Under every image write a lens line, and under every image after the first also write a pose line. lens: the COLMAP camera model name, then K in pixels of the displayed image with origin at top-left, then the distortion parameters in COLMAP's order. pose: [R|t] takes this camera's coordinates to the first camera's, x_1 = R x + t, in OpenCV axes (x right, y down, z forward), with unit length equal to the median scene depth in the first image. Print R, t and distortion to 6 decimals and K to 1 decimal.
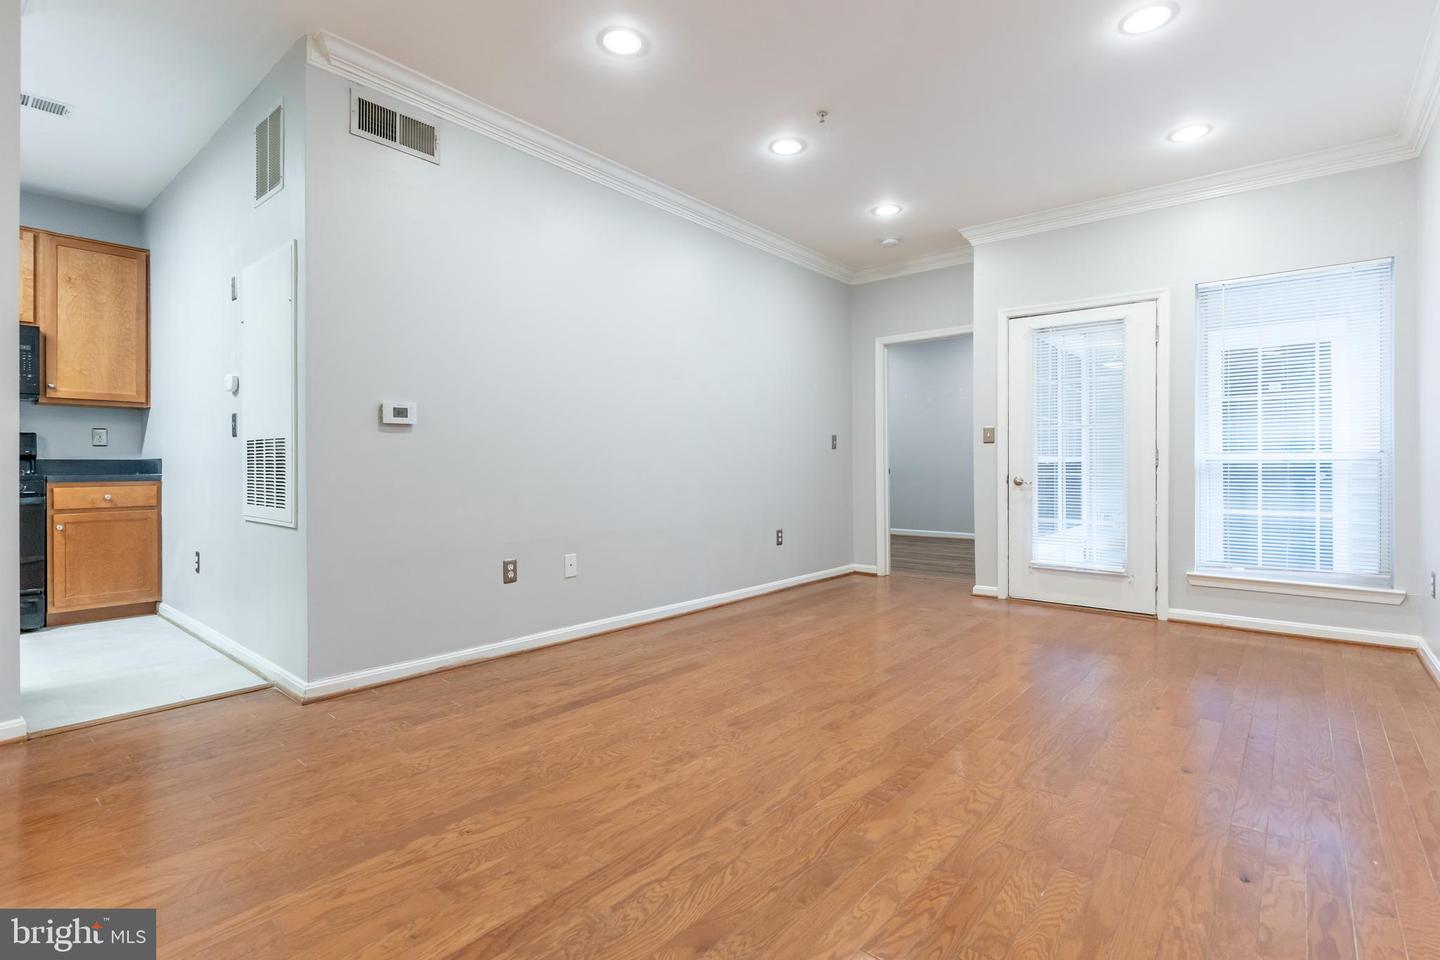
lens RADIAL K [[686.6, 0, 707.9], [0, 686.6, 467.8], [0, 0, 1]] dist [0.001124, 0.001450]
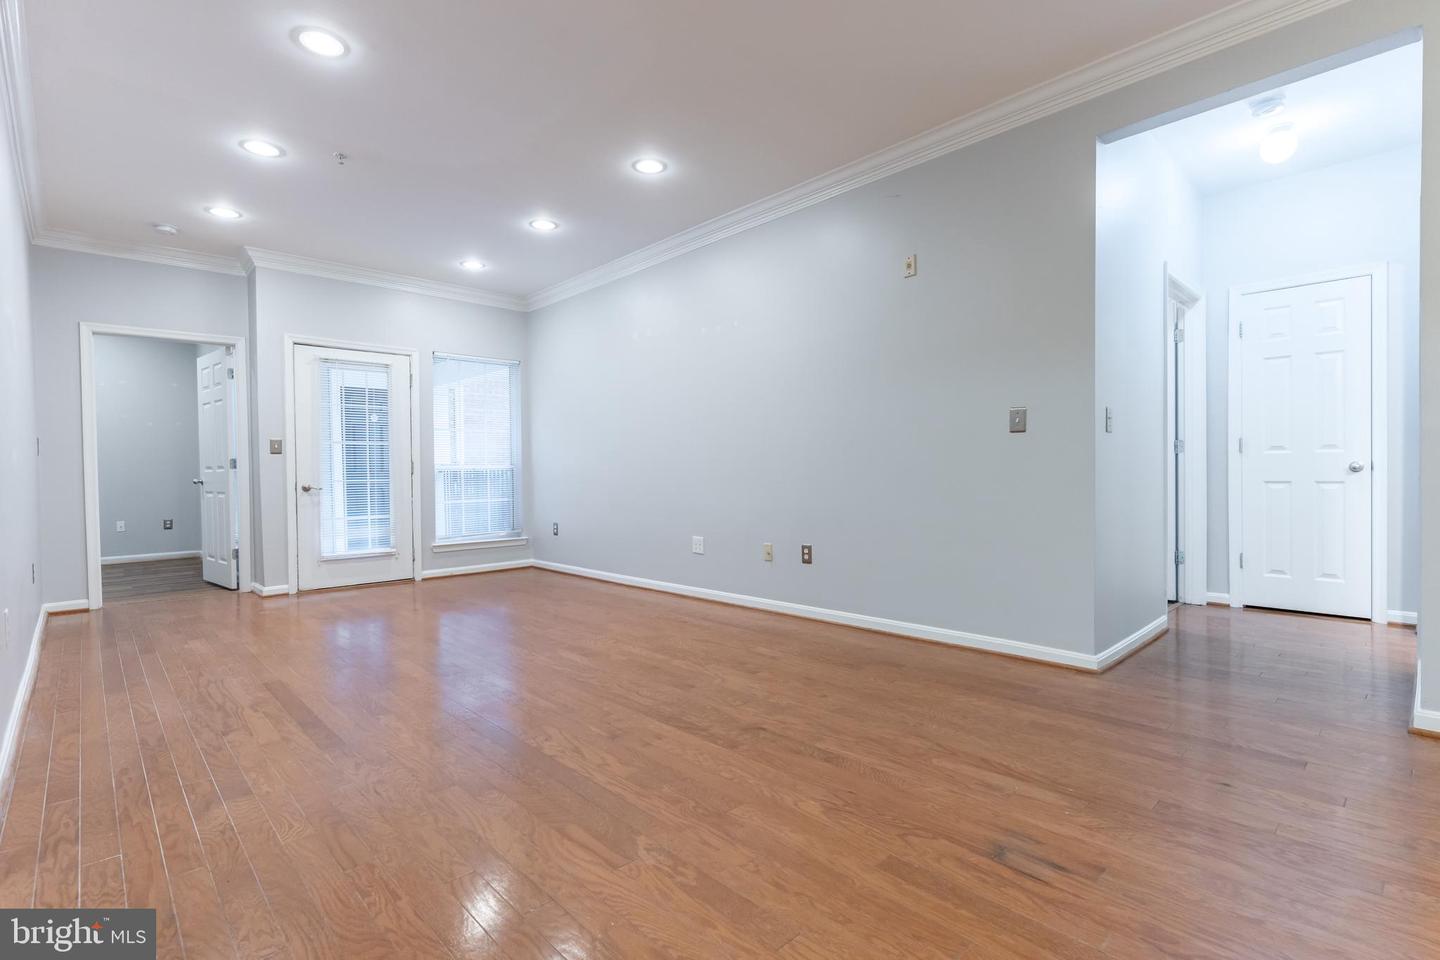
lens RADIAL K [[686.6, 0, 724.5], [0, 686.6, 483.6], [0, 0, 1]] dist [0.001124, 0.001450]
pose [[0.099133, -0.020999, 0.994853, -0.739434], [0.019468, 0.999627, 0.019160, 0.004898], [-0.994884, 0.017469, 0.099505, 0.230148]]
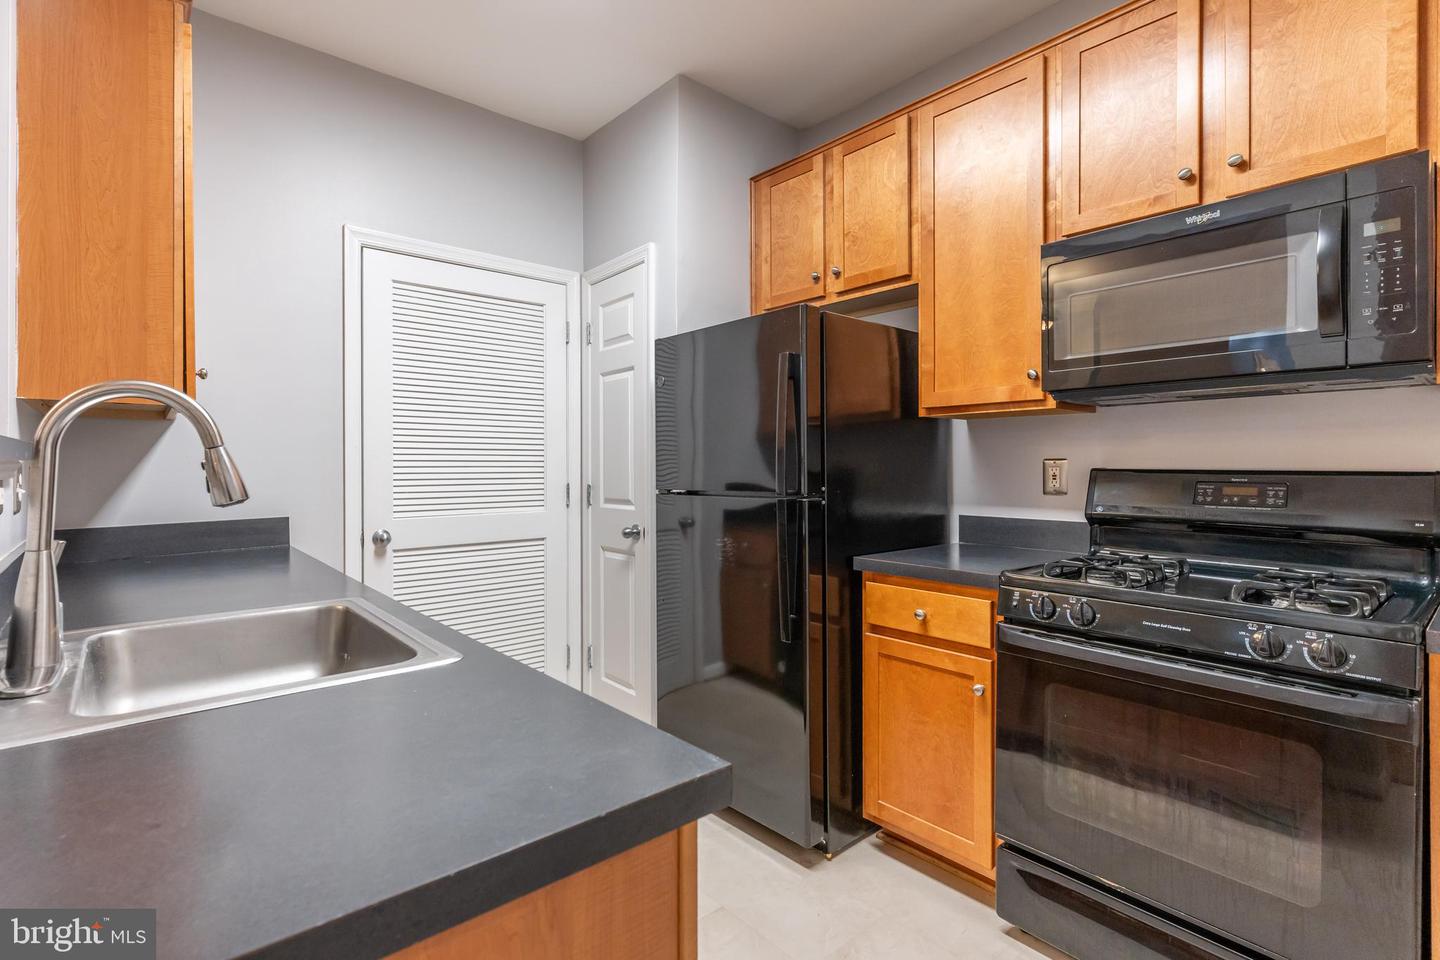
lens RADIAL K [[686.6, 0, 722.0], [0, 686.6, 470.8], [0, 0, 1]] dist [0.001124, 0.001450]
pose [[-0.142851, 0.010122, -0.989692, -0.613460], [-0.000257, 0.999947, 0.010264, -0.059196], [0.989744, 0.001721, -0.142841, 0.733096]]
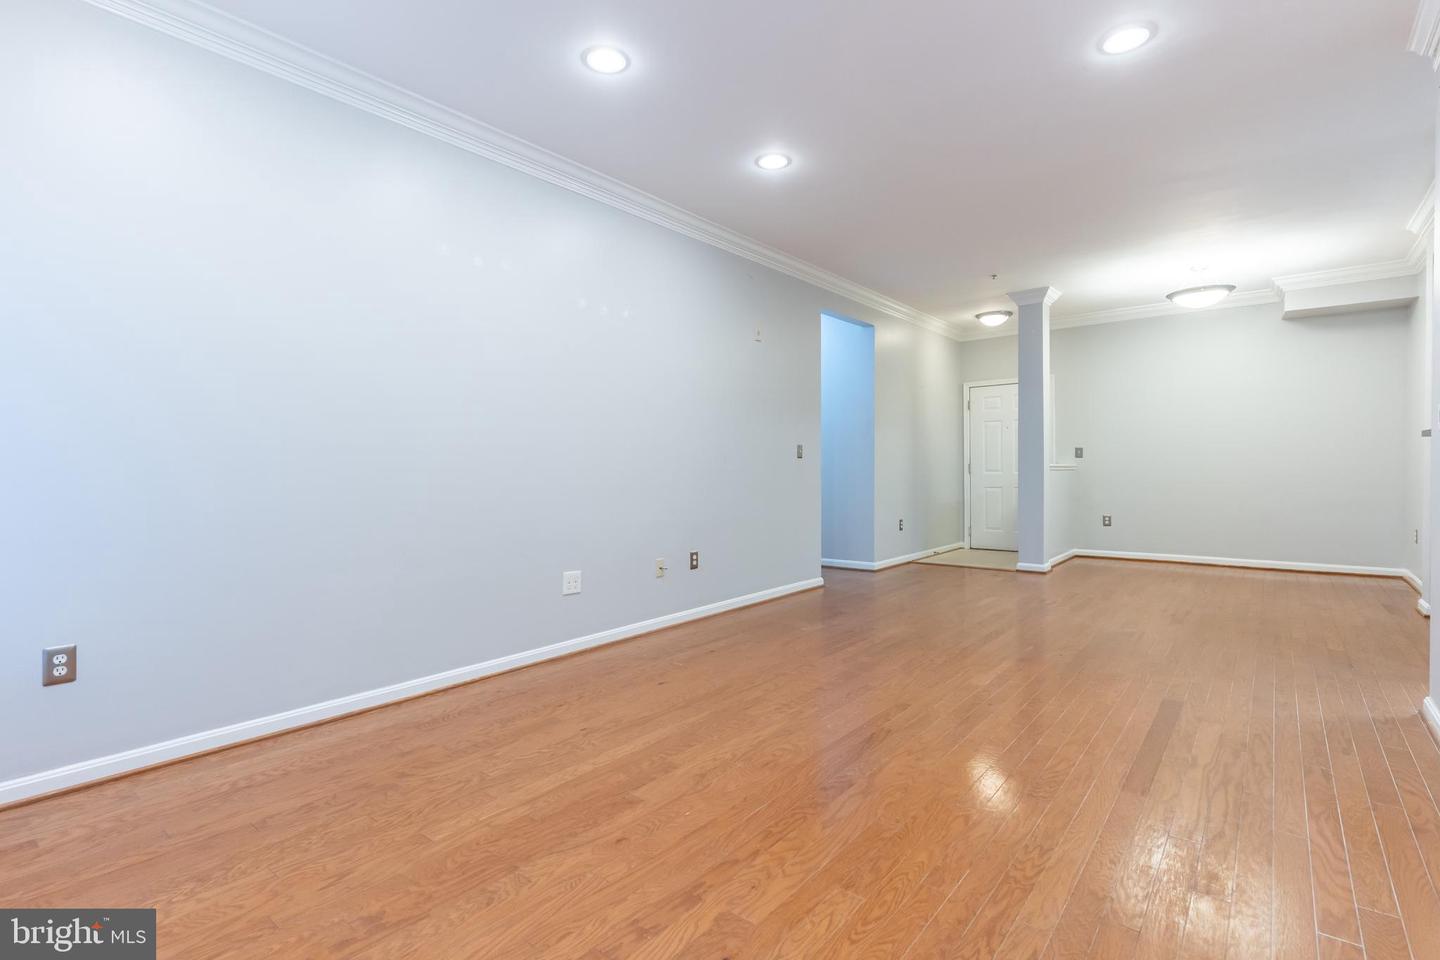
lens RADIAL K [[686.6, 0, 724.3], [0, 686.6, 476.9], [0, 0, 1]] dist [0.001124, 0.001450]
pose [[-0.999104, 0.006368, -0.041843, 0.332780], [0.005683, 0.999848, 0.016472, -0.019295], [0.041941, 0.016220, -0.998988, 1.351764]]
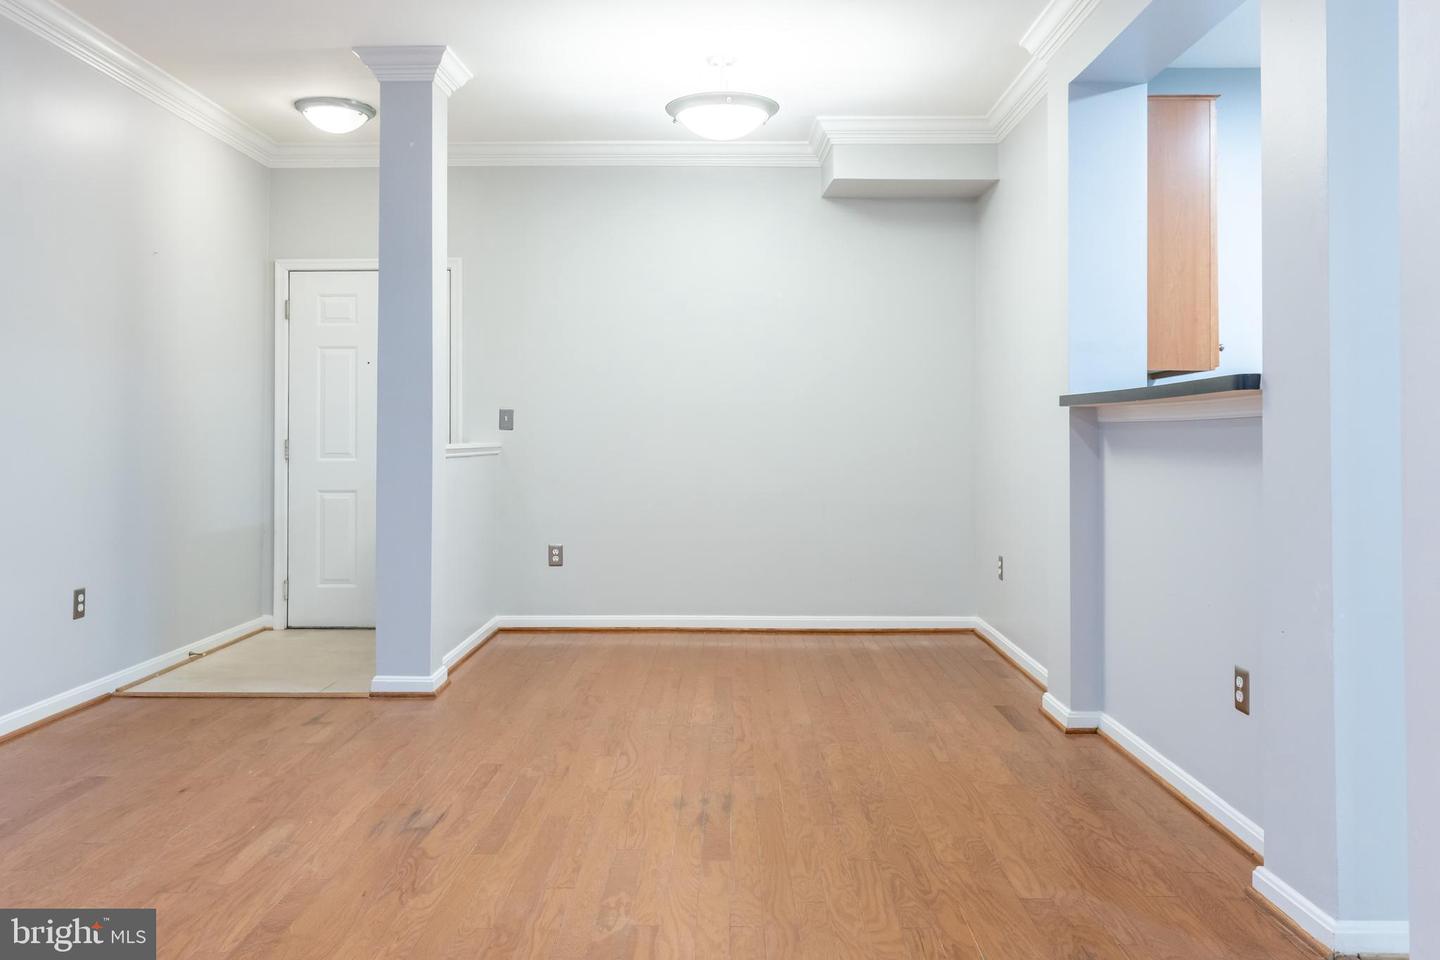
lens RADIAL K [[1102.8, 0, 723.6], [0, 1102.8, 415.0], [0, 0, 1]] dist [-0.005162, 0.003938]
pose [[-0.759870, -0.012561, -0.649954, 0.024875], [-0.005344, 0.999900, -0.013077, -0.037679], [0.650053, -0.006464, -0.759861, 0.828867]]
